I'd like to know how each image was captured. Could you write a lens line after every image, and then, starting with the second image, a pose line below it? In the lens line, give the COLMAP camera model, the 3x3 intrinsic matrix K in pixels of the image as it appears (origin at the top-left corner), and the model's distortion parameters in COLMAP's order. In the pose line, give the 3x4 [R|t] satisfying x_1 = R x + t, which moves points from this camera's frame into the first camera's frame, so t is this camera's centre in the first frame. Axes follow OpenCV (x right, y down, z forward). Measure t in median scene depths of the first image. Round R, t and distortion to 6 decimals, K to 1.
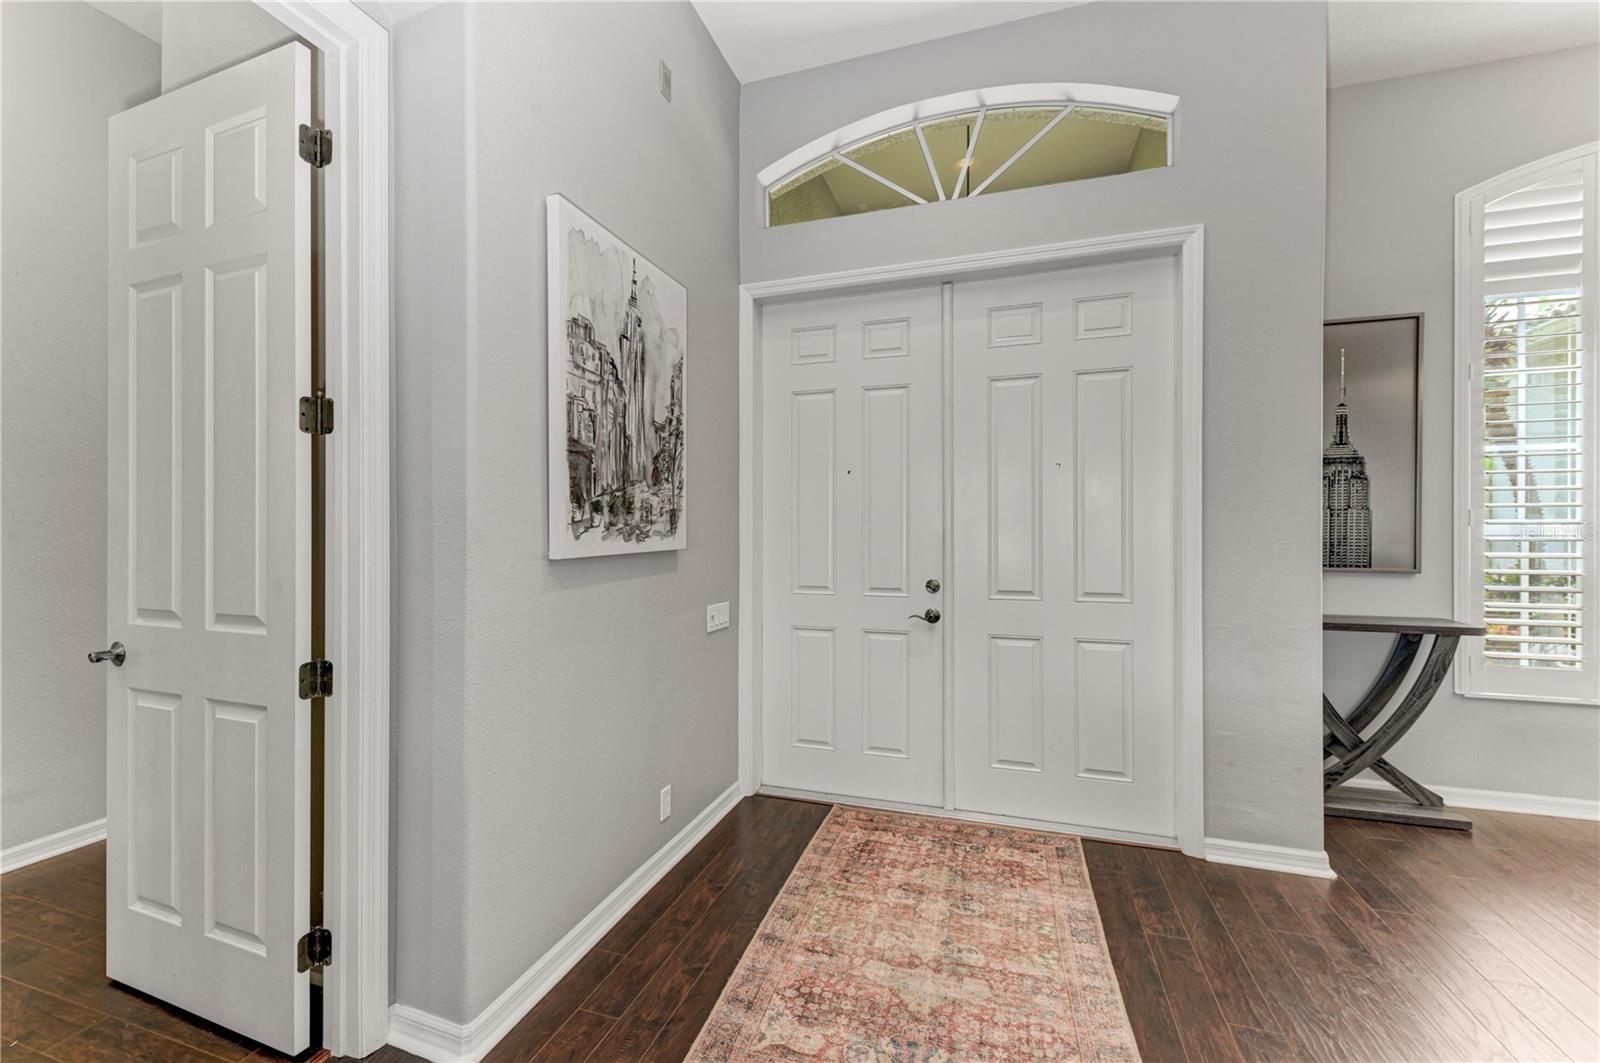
lens RADIAL K [[647.7, 0, 803.7], [0, 647.7, 531.3], [0, 0, 1]] dist [0.000734, -0.000320]
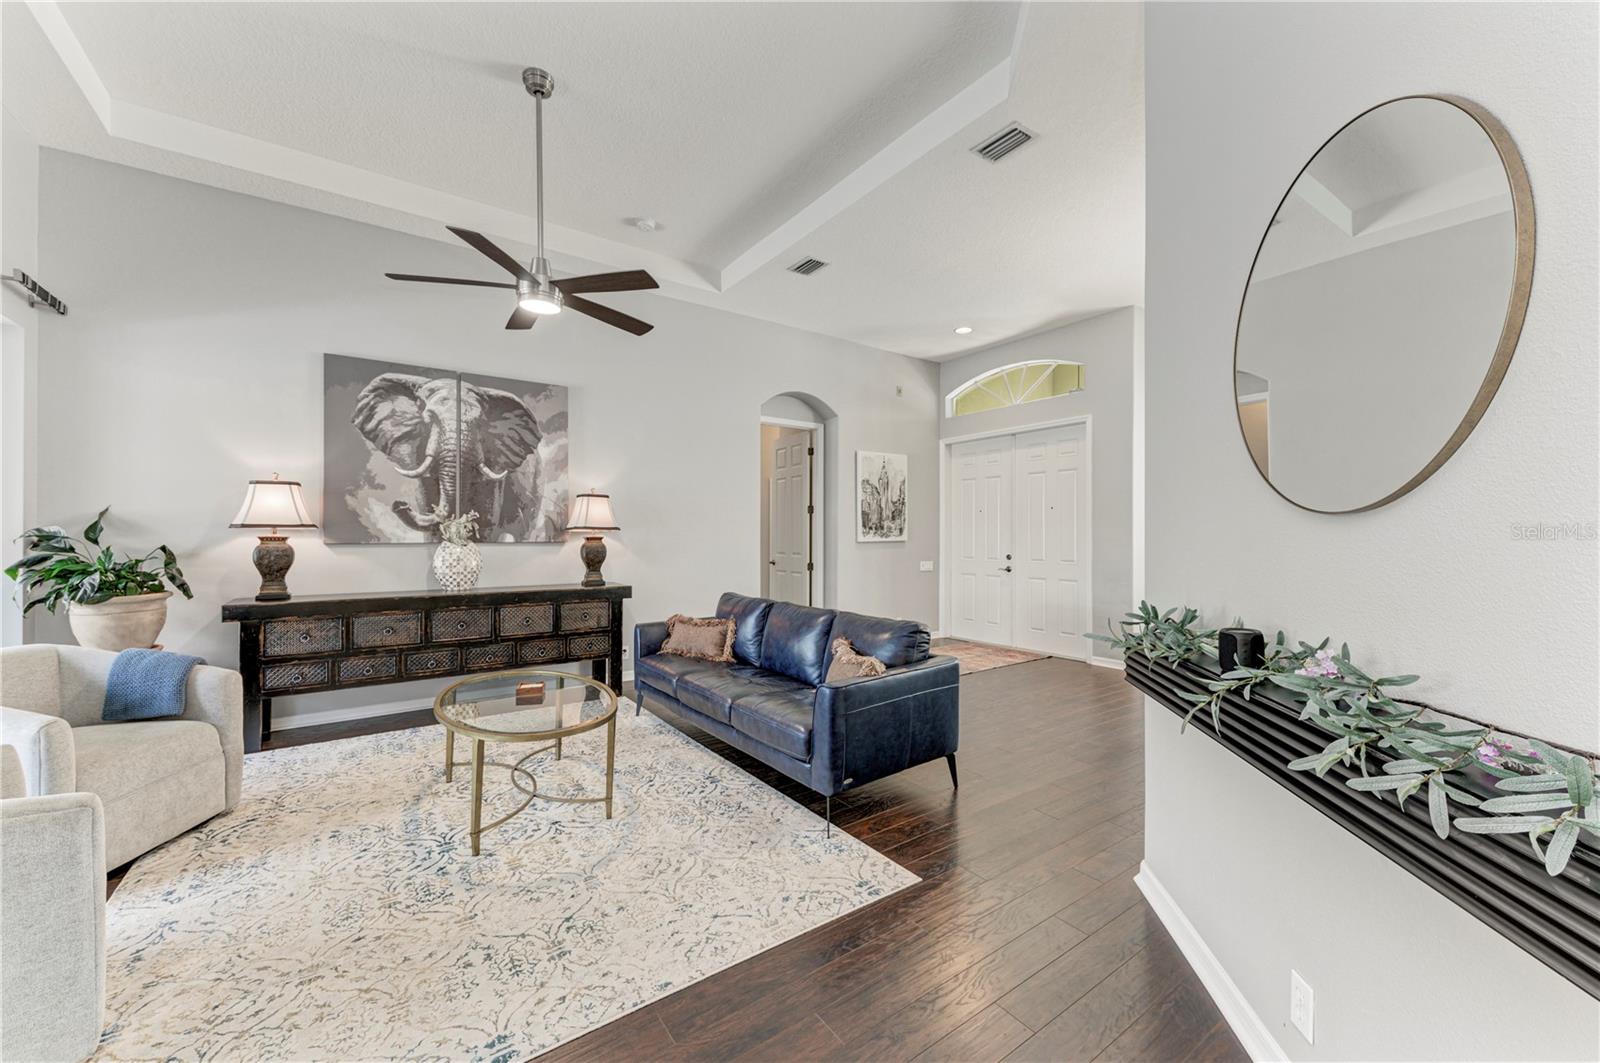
lens RADIAL K [[606.6, 0, 800.0], [0, 606.6, 531.5], [0, 0, 1]] dist [0.015910, -0.000013]
pose [[0.801242, -0.002341, -0.598336, 1.122794], [-0.001926, 0.999977, -0.006492, 0.003857], [0.598338, 0.006354, 0.801219, -1.585480]]
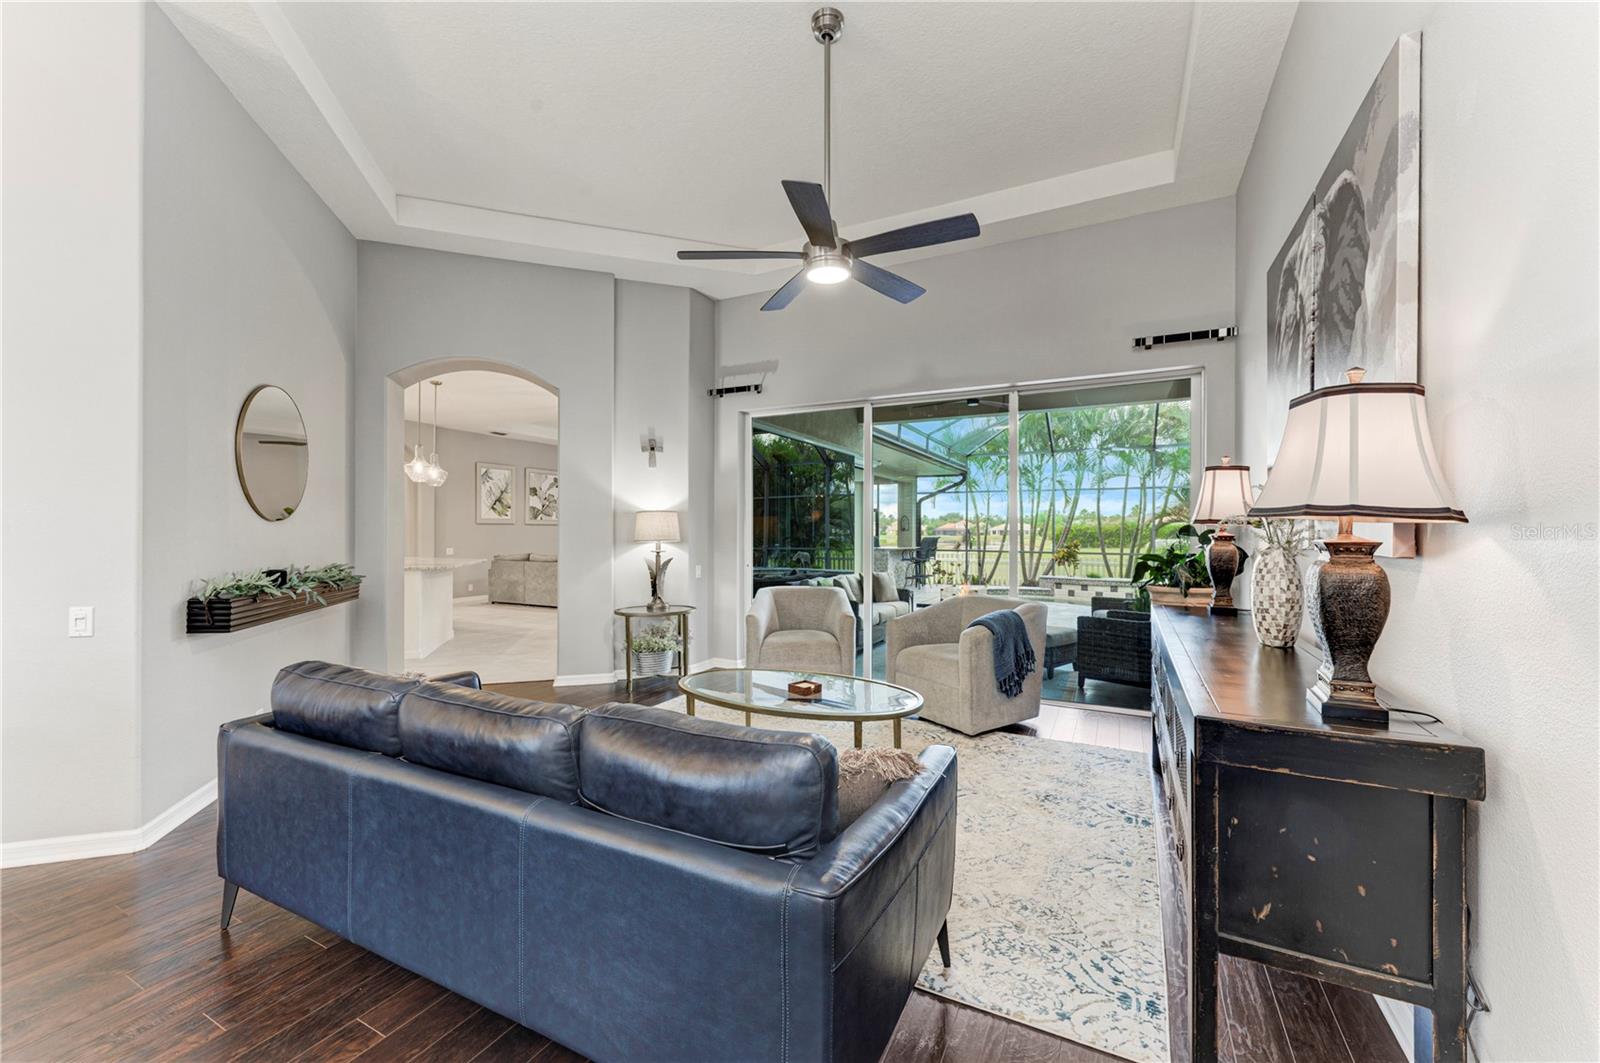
lens RADIAL K [[624.1, 0, 798.6], [0, 624.1, 526.1], [0, 0, 1]] dist [0.009648, -0.000231]
pose [[-0.986779, -0.002110, 0.162060, -0.184581], [-0.003091, 0.999978, -0.005796, 0.000780], [-0.162045, -0.006220, -0.986764, 0.226207]]
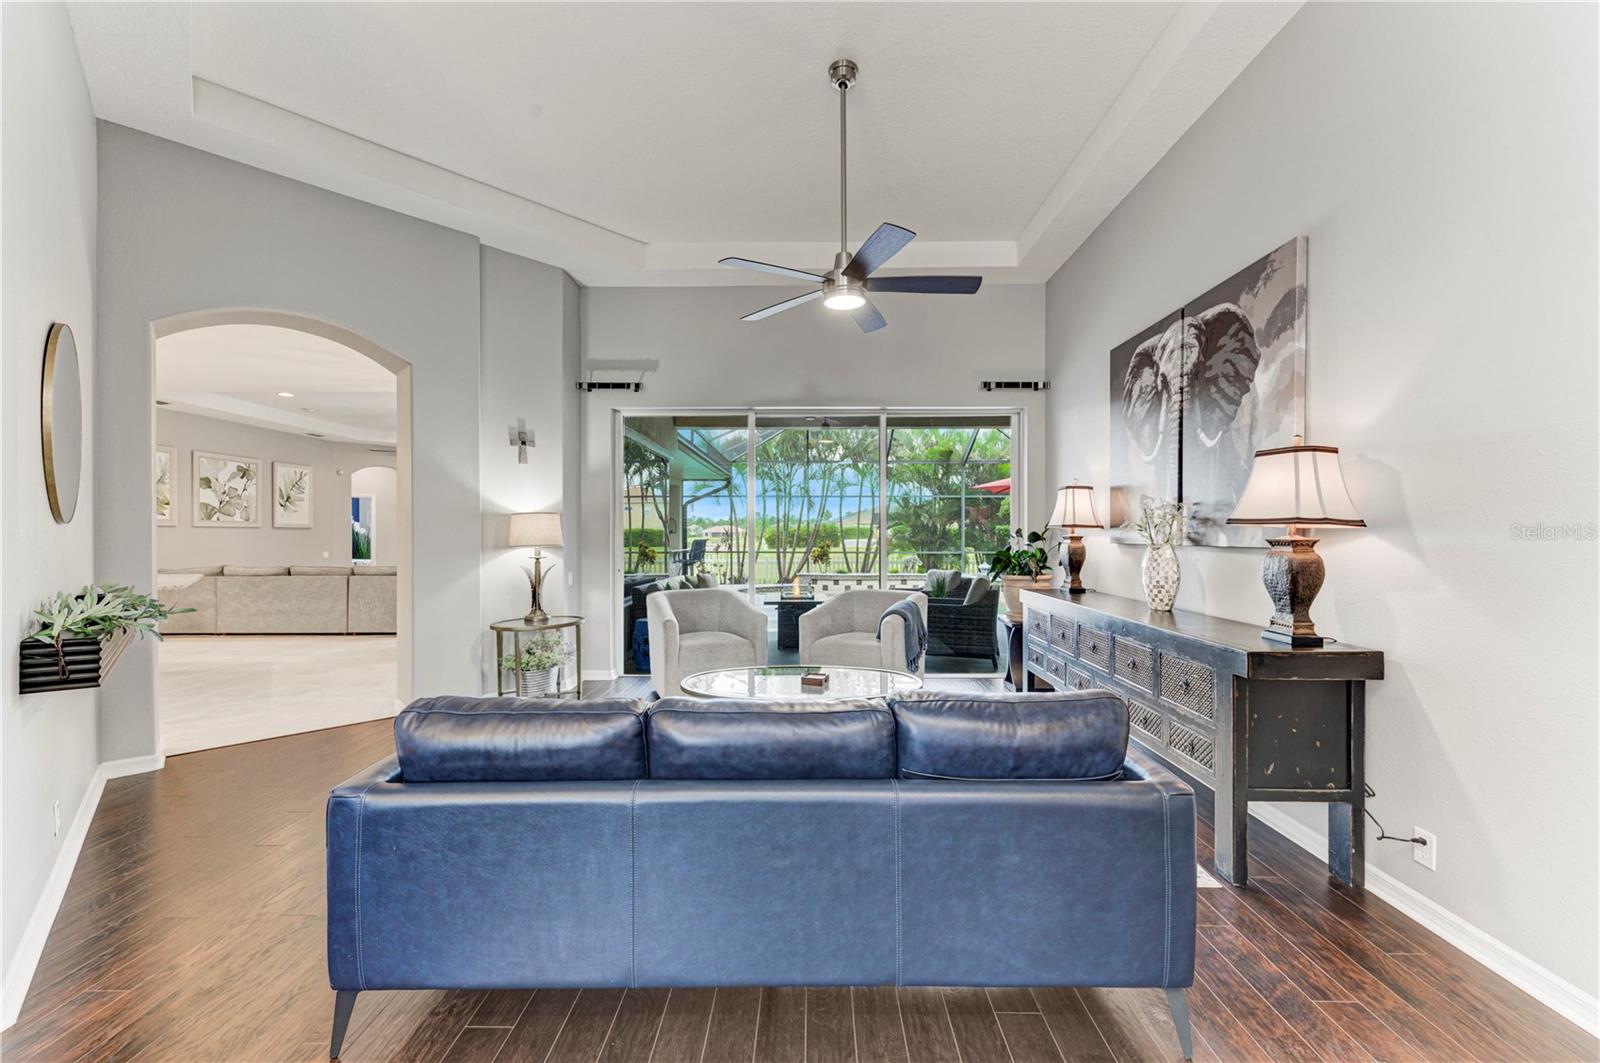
lens RADIAL K [[618.5, 0, 801.3], [0, 618.5, 534.4], [0, 0, 1]] dist [0.014404, -0.000298]
pose [[-0.956061, 0.001172, -0.293166, 0.398400], [0.000240, 0.999995, 0.003214, -0.000887], [0.293168, 0.003002, -0.956056, 0.264405]]
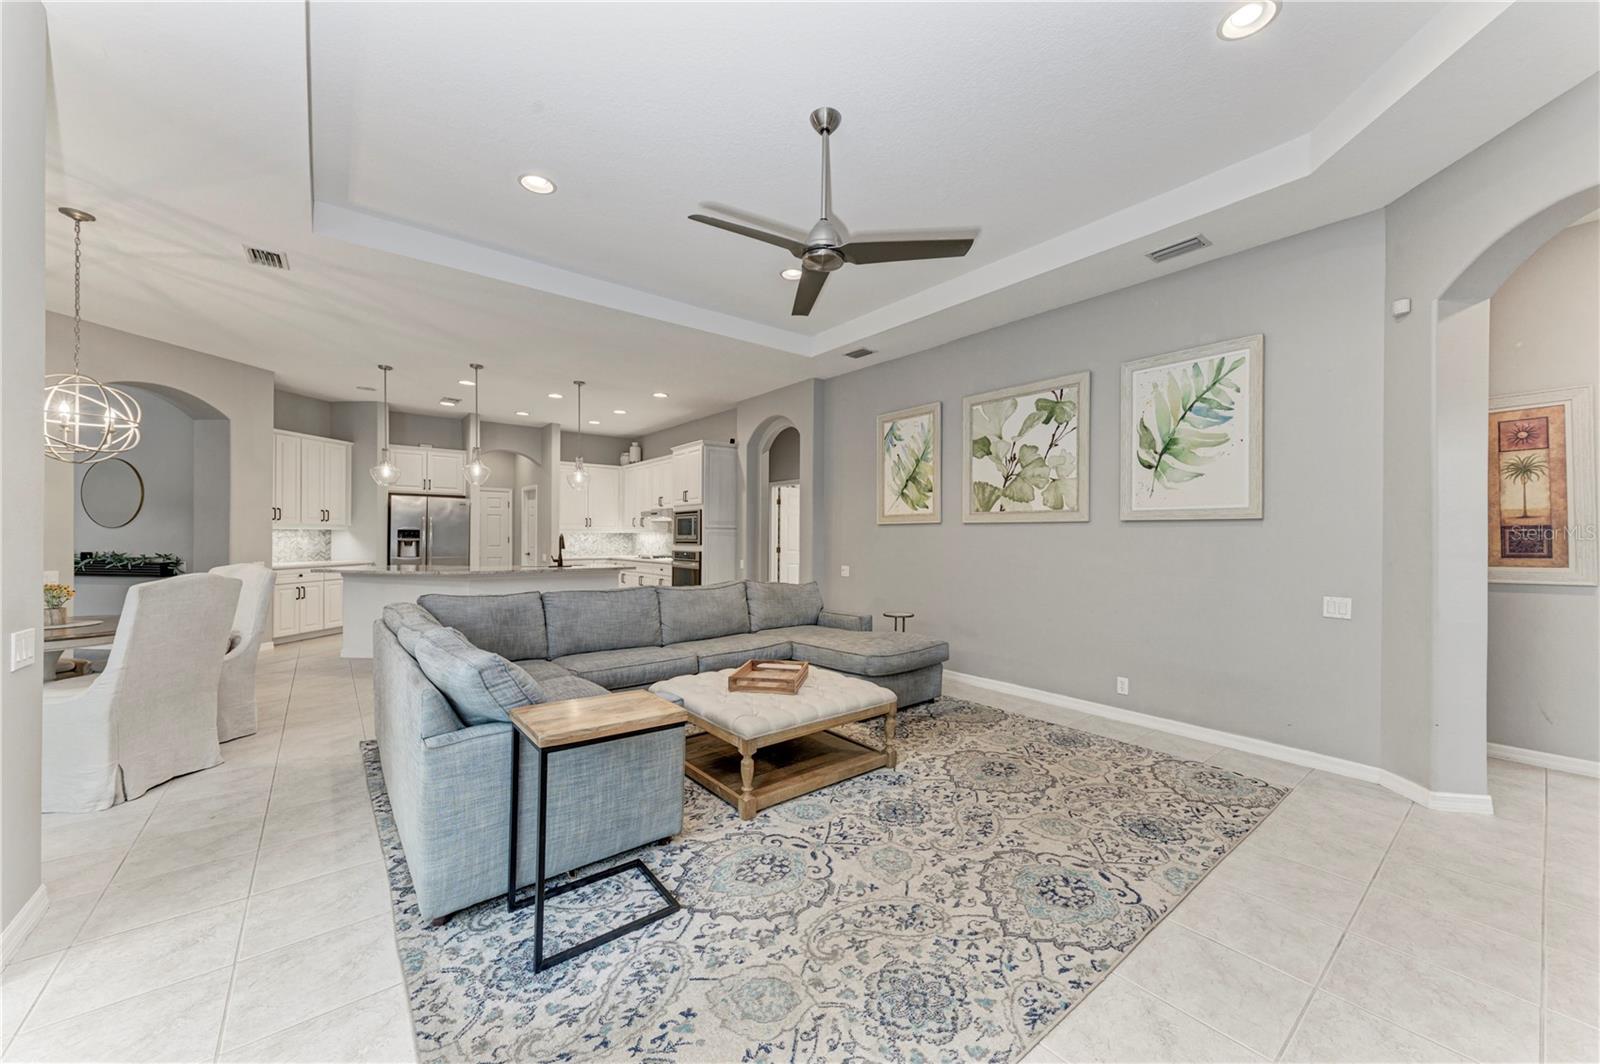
lens RADIAL K [[591.1, 0, 803.0], [0, 591.1, 532.3], [0, 0, 1]] dist [0.022922, -0.005911]
pose [[0.548481, 0.009678, 0.836107, 0.666536], [-0.005246, 0.999953, -0.008133, 0.013529], [-0.836147, 0.000075, 0.548506, -4.860535]]
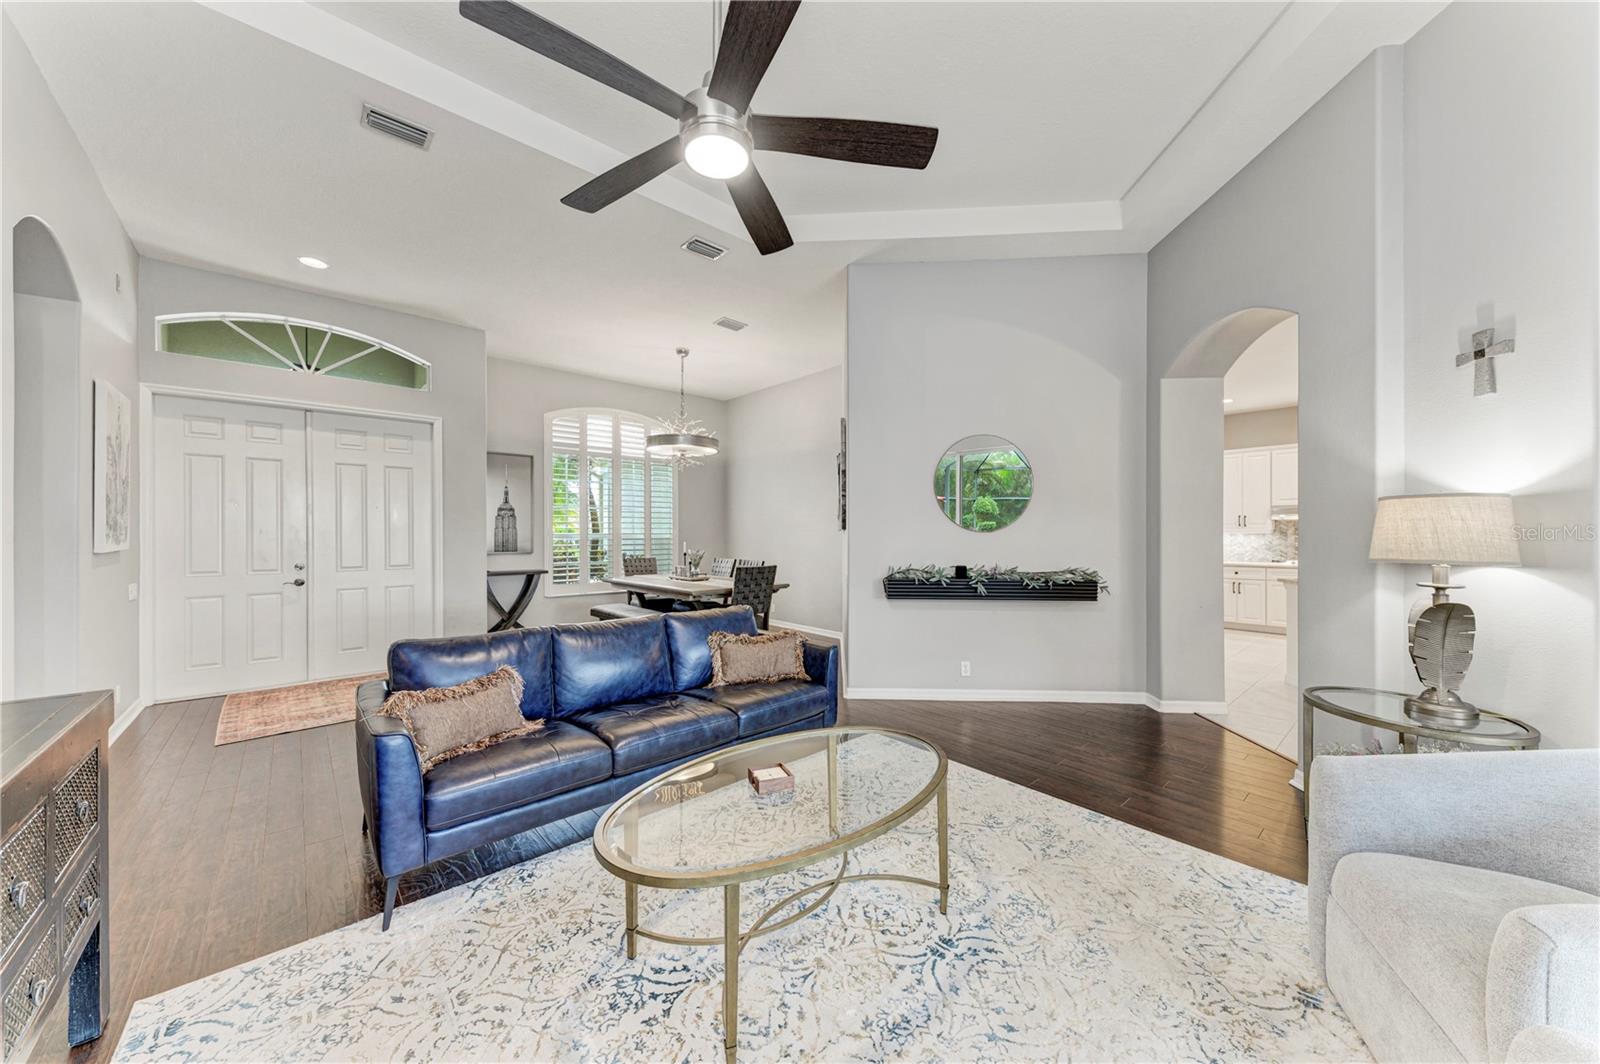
lens RADIAL K [[561.3, 0, 801.4], [0, 561.3, 534.0], [0, 0, 1]] dist [0.015618, -0.005156]
pose [[0.502316, -0.000058, 0.864684, -0.598352], [0.004298, 0.999988, -0.002429, -0.003232], [-0.864673, 0.004937, 0.502310, -1.337047]]
